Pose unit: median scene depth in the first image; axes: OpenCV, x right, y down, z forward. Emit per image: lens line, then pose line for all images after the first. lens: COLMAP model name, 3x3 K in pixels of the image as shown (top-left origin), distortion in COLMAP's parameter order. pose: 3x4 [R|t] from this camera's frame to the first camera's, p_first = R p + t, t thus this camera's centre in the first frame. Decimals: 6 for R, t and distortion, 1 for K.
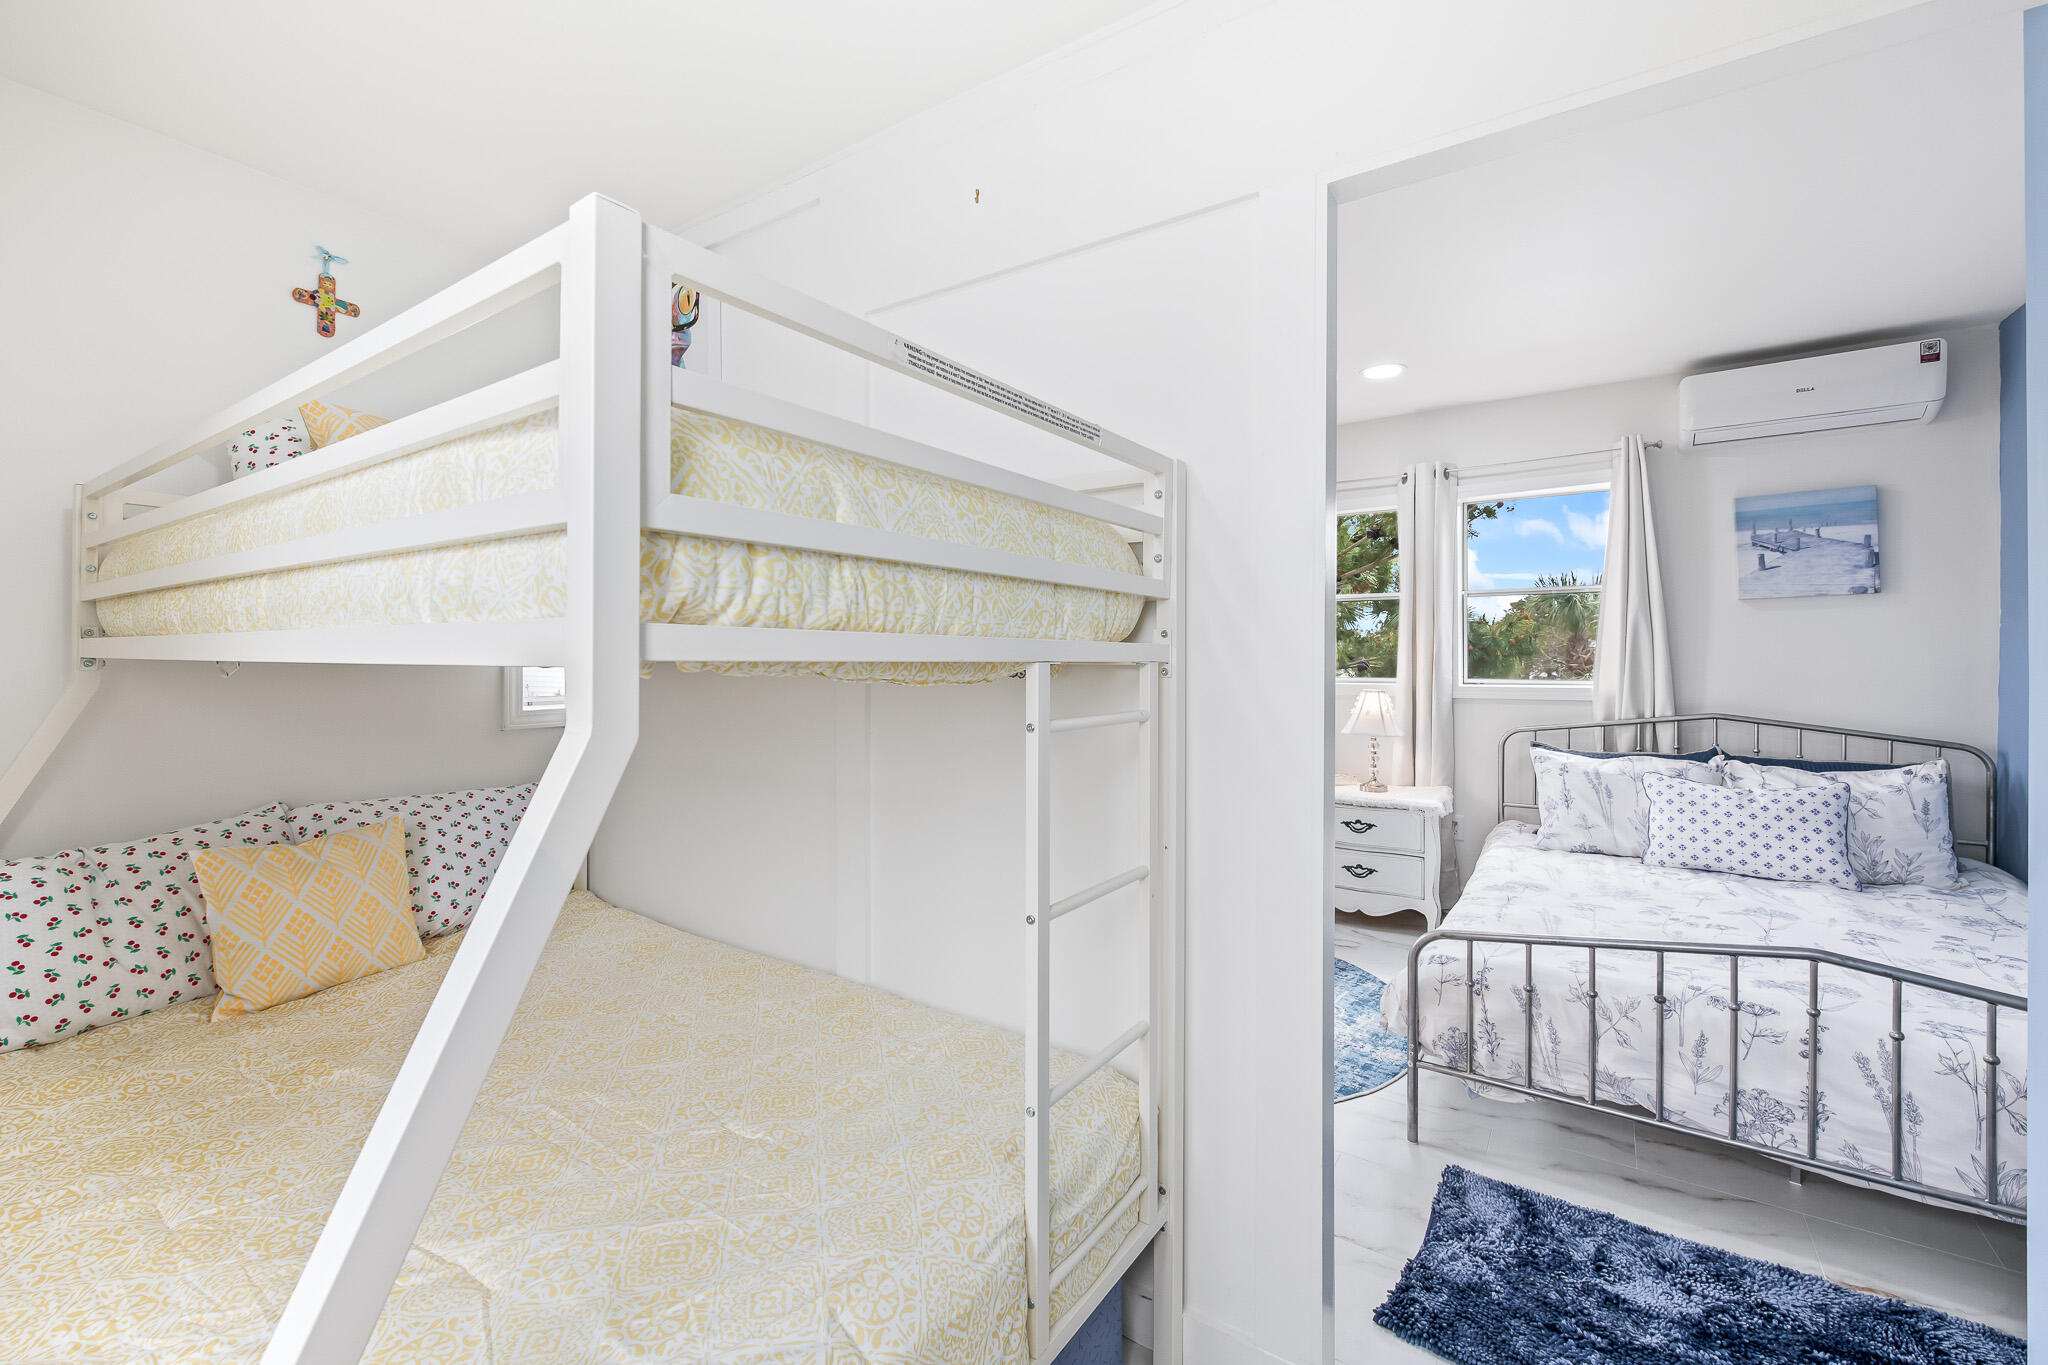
lens RADIAL K [[859.3, 0, 1014.3], [0, 859.3, 674.3], [0, 0, 1]] dist [-0.009390, 0.000375]
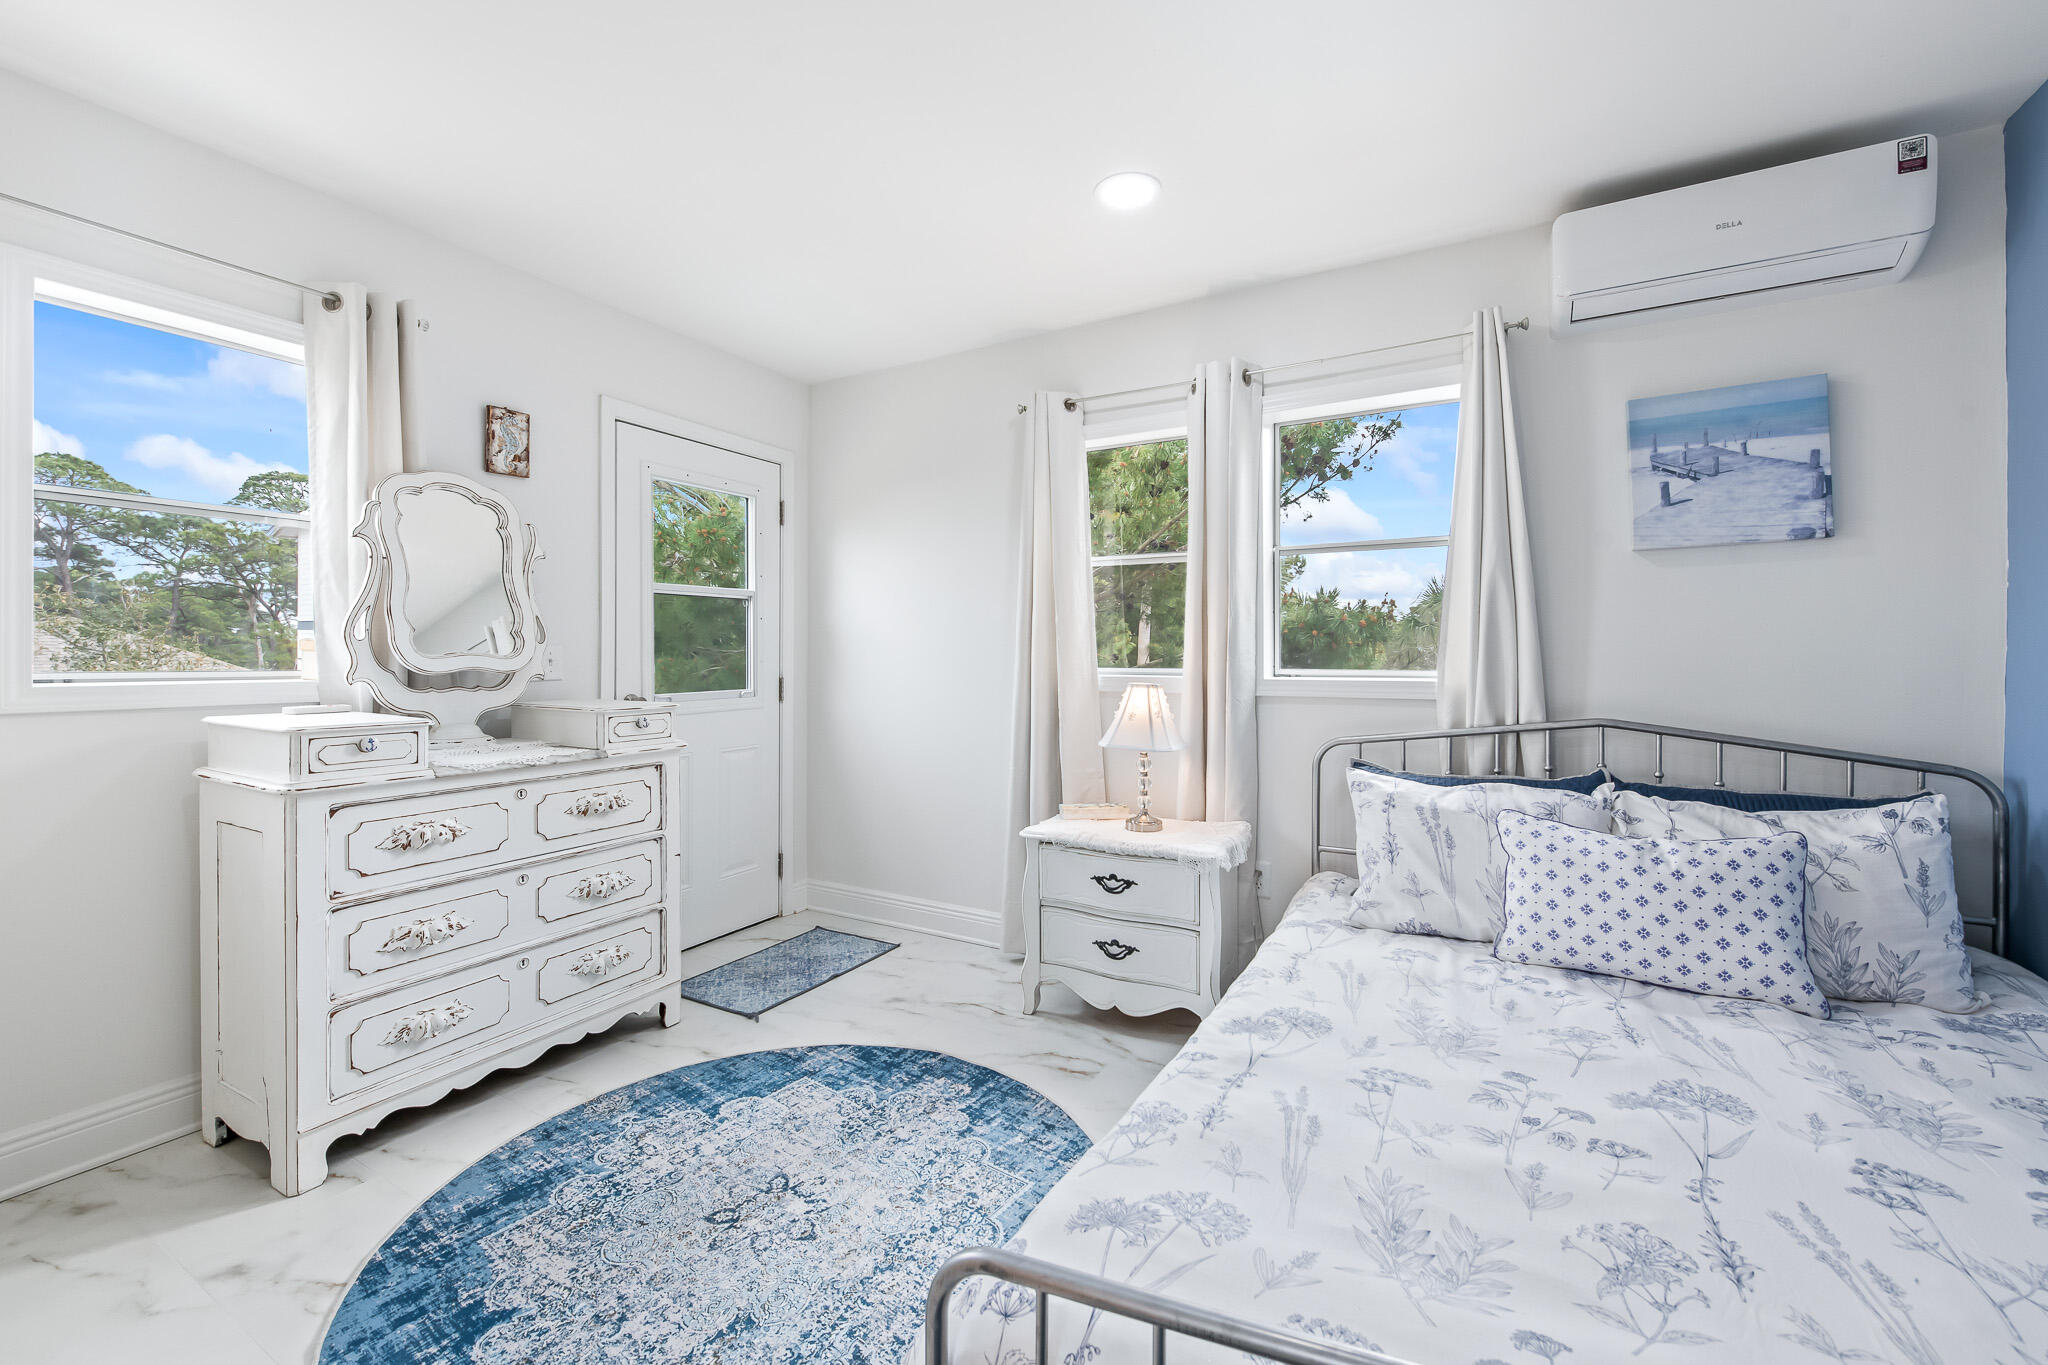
lens RADIAL K [[859.3, 0, 1032.6], [0, 859.3, 668.3], [0, 0, 1]] dist [-0.009390, 0.000375]
pose [[0.994495, 0.005847, 0.104623, 0.324562], [-0.005017, 0.999954, -0.008196, 0.014909], [-0.104666, 0.007626, 0.994478, 0.400911]]
